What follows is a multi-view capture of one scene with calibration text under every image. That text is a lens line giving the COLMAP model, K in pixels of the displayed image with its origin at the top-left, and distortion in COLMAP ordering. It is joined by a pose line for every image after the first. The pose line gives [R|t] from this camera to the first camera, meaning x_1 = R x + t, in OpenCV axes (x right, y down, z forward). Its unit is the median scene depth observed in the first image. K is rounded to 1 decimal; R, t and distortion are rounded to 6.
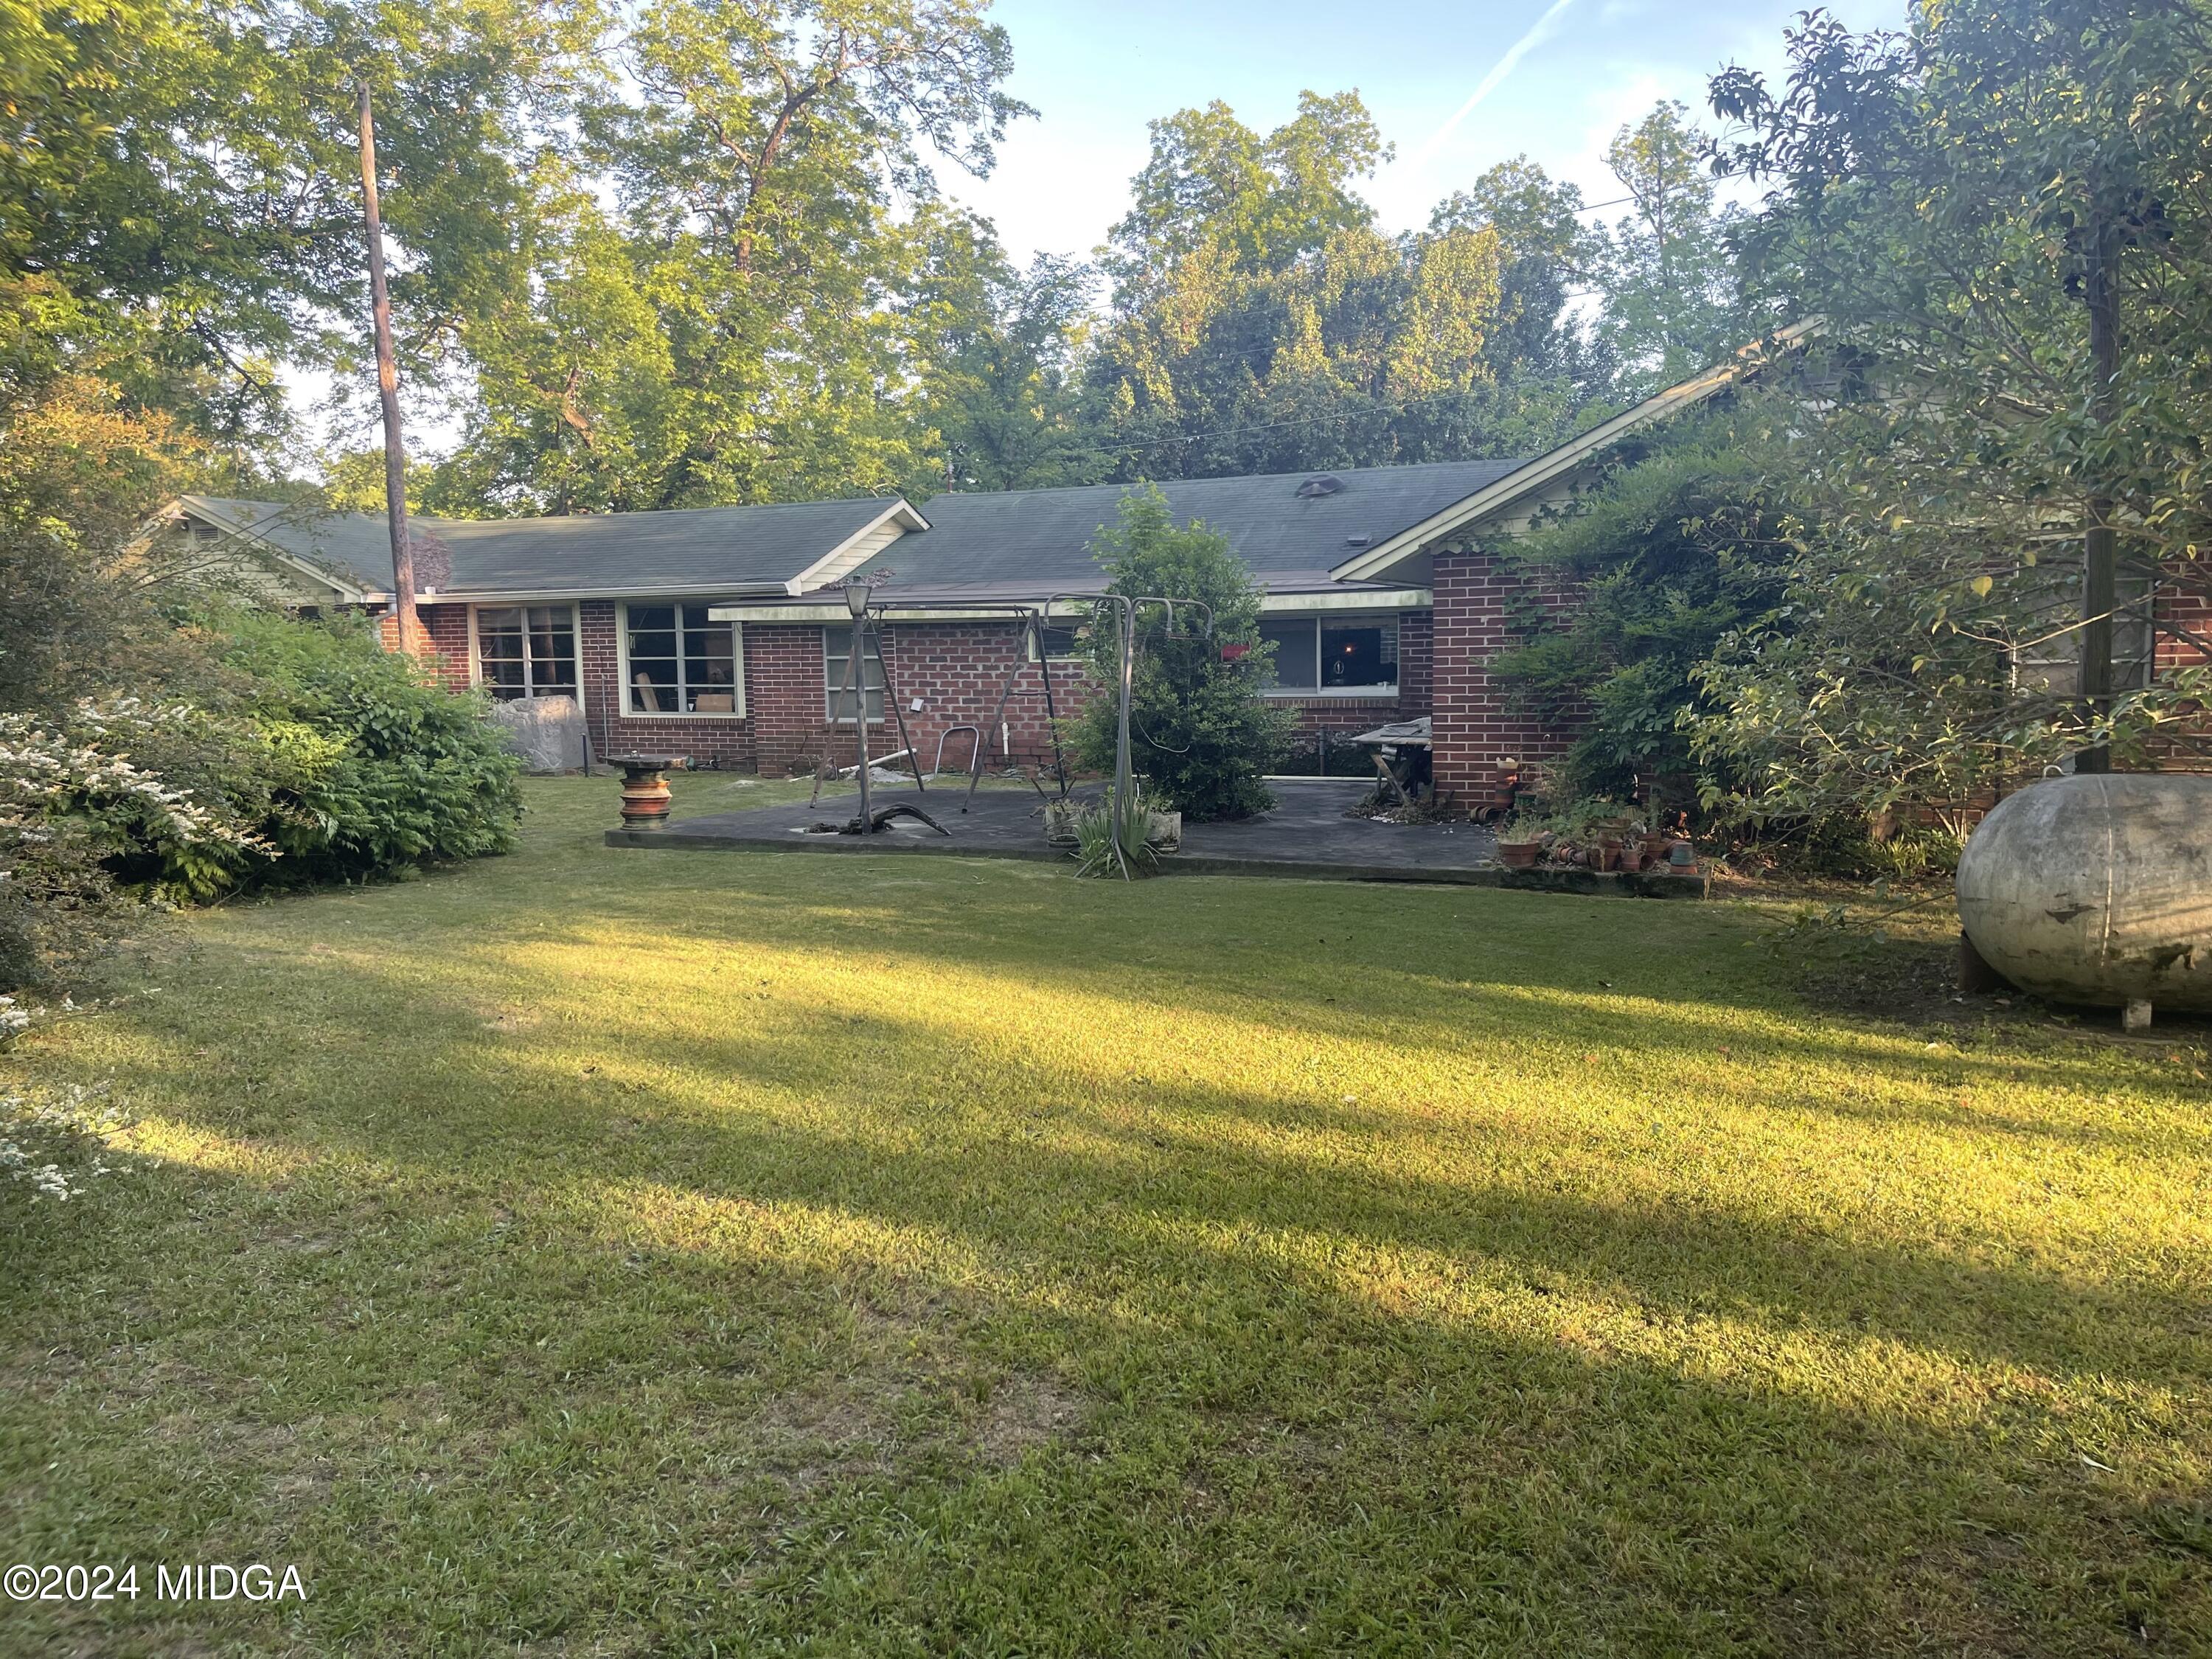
lens RADIAL K [[1694.5, 0, 1106.8], [0, 1694.5, 835.1], [0, 0, 1]] dist [0.058514, -0.085891]
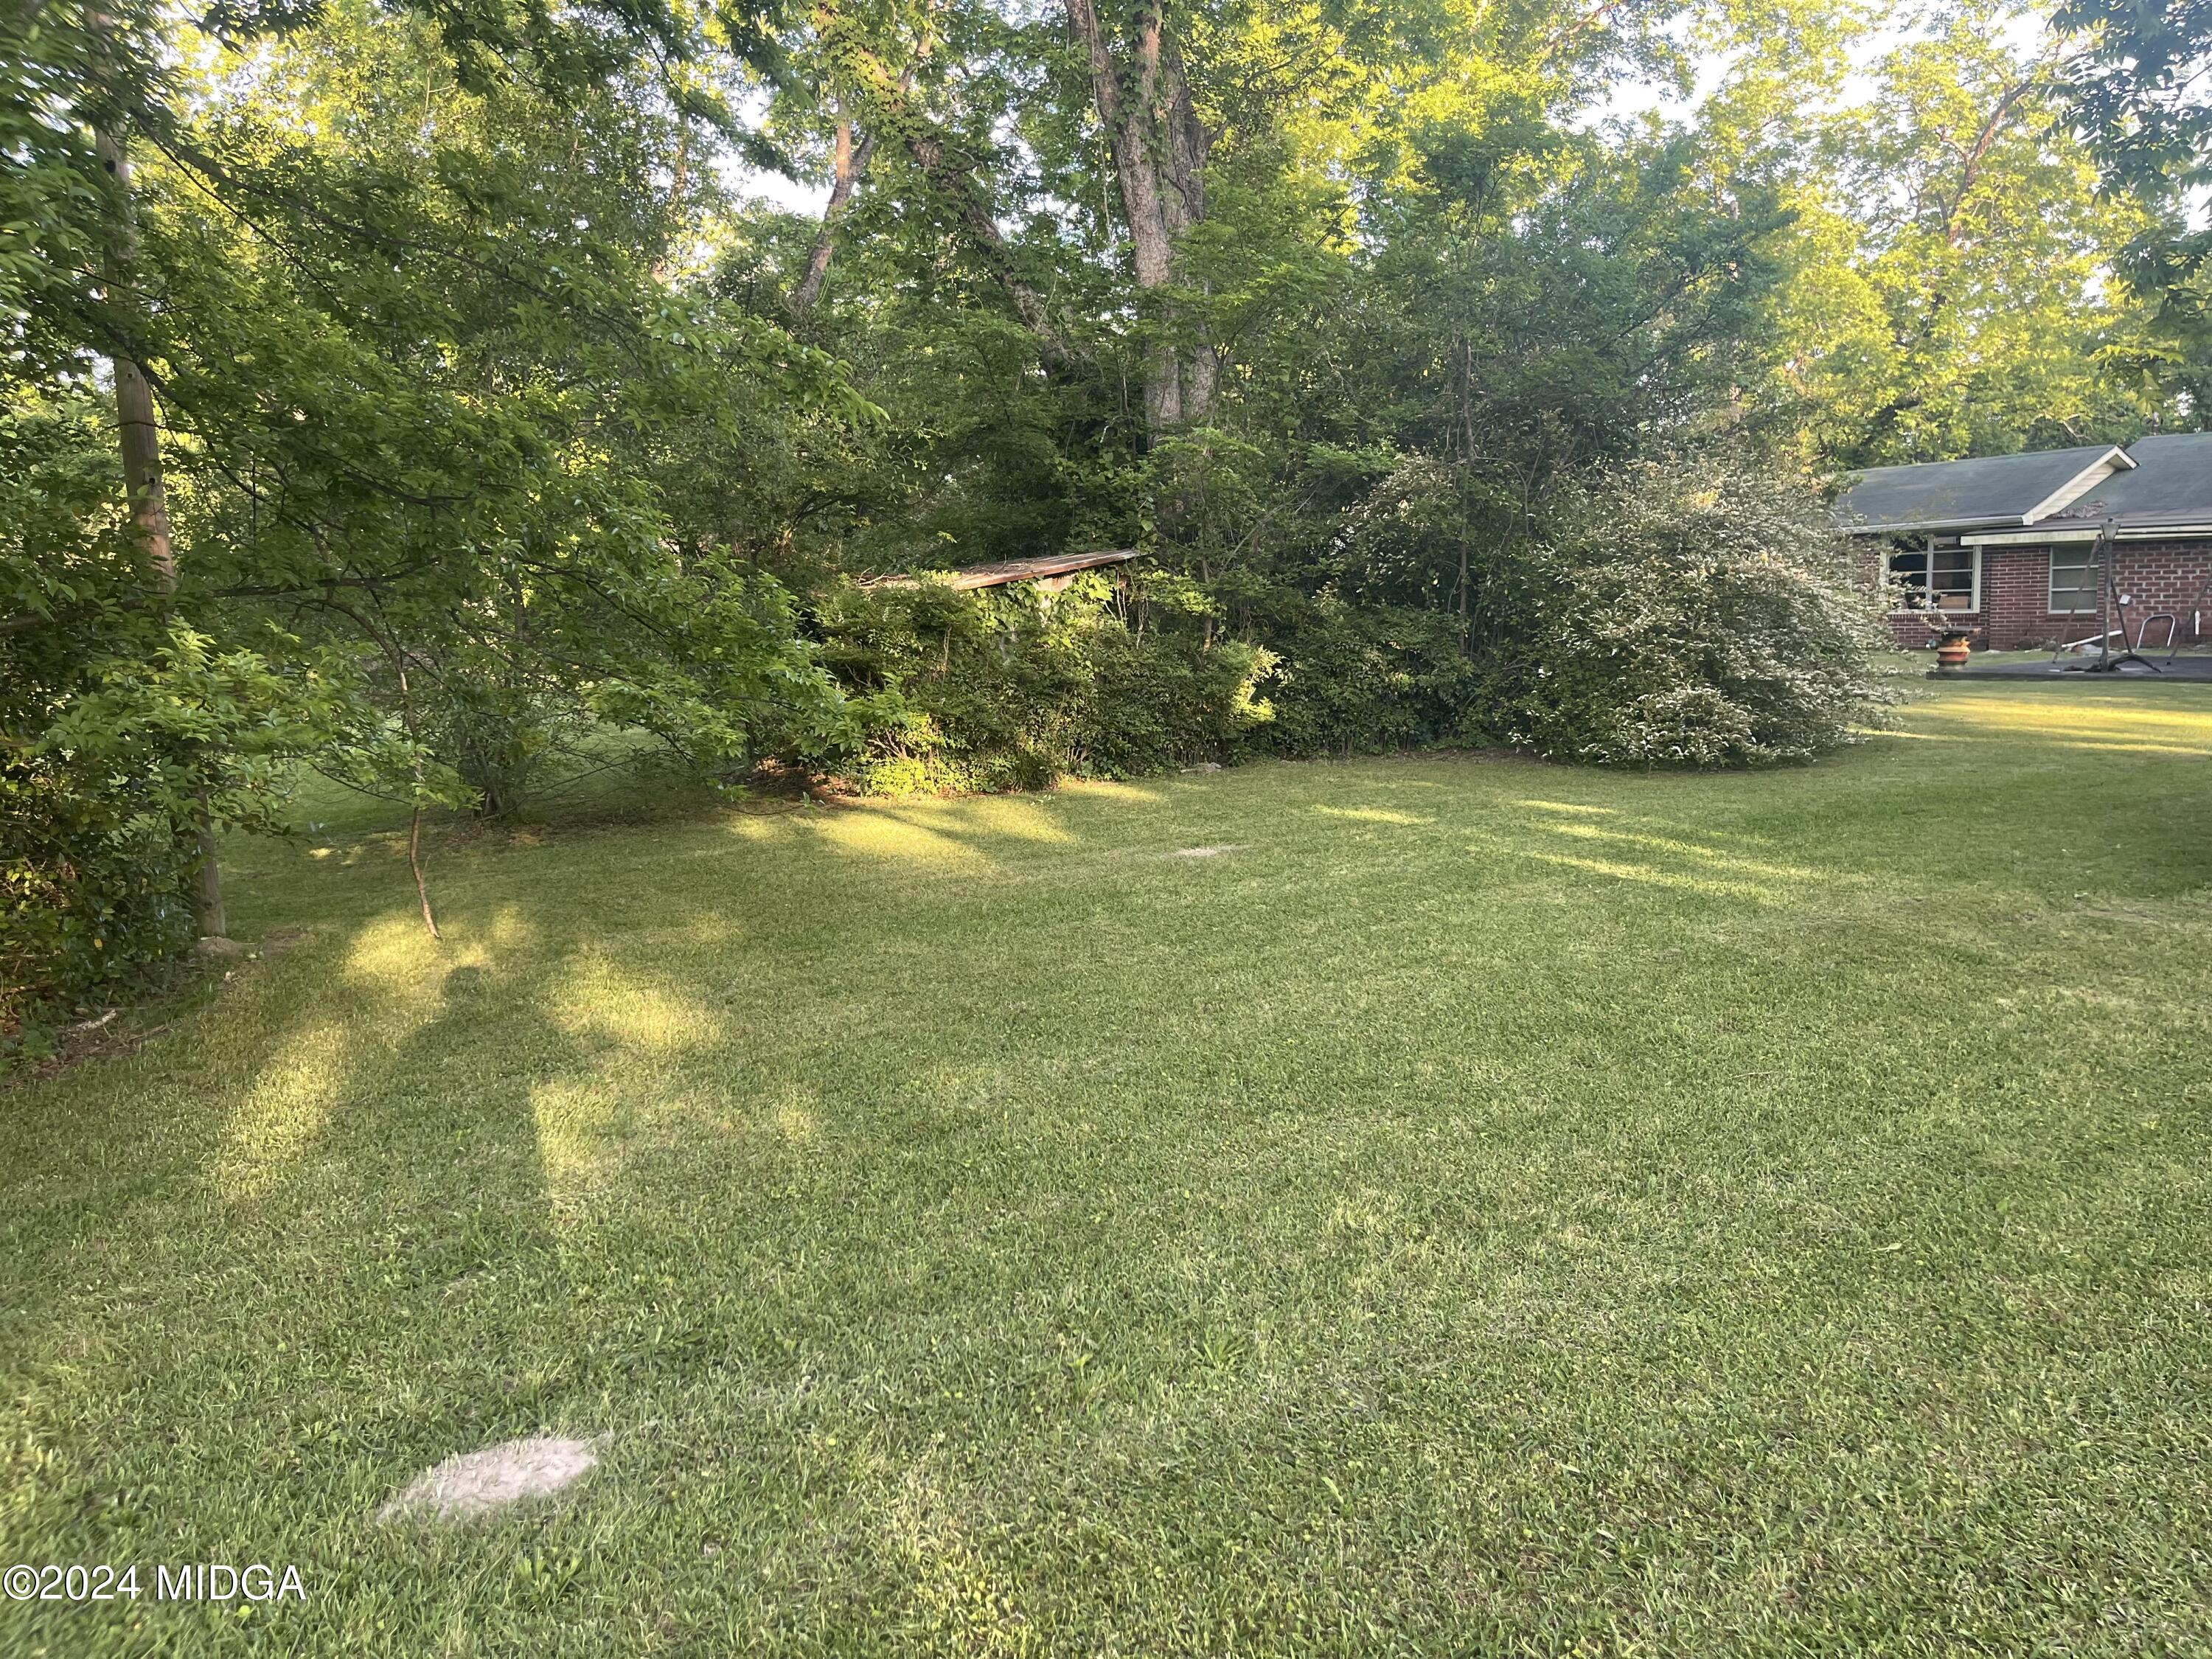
lens RADIAL K [[1694.5, 0, 1090.9], [0, 1694.5, 829.8], [0, 0, 1]] dist [0.058514, -0.085891]
pose [[0.814476, 0.059111, -0.577178, 0.017517], [-0.035511, 0.998010, 0.052099, 0.063047], [0.579110, -0.021937, 0.814955, -0.588806]]
